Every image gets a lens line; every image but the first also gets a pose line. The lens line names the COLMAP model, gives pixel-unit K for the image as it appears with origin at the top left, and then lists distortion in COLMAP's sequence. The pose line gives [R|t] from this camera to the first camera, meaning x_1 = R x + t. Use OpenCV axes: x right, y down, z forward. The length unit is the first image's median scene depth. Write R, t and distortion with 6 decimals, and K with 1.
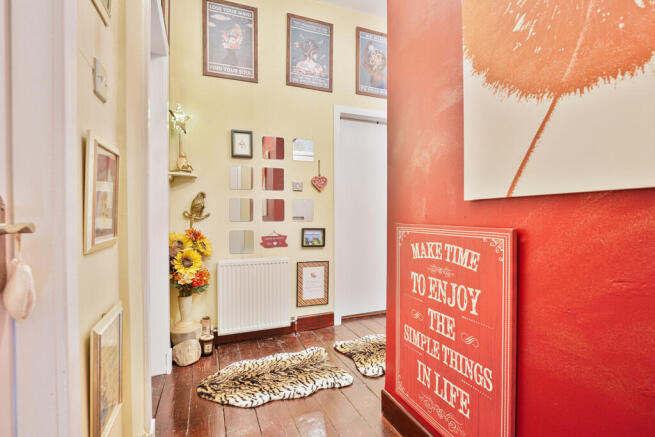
lens RADIAL K [[318.4, 0, 330.2], [0, 318.4, 218.4], [0, 0, 1]] dist [-0.016813, -0.000629]
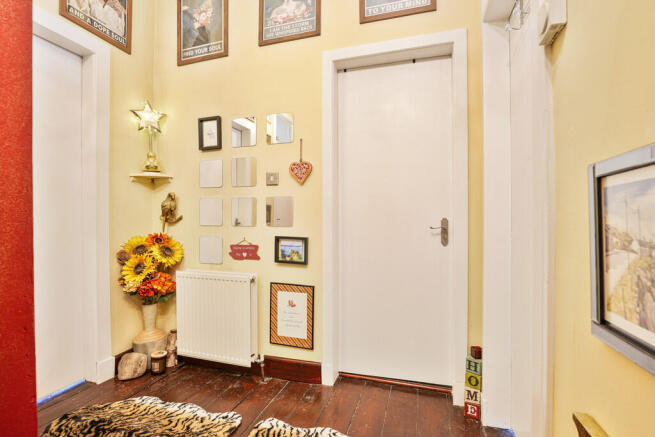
lens RADIAL K [[299.4, 0, 327.8], [0, 299.4, 217.8], [0, 0, 1]] dist [-0.019520, 0.000169]
pose [[0.772235, 0.003460, -0.635328, 0.436096], [-0.004424, 0.999990, 0.000068, -0.011599], [0.635322, 0.002758, 0.772243, 0.550729]]
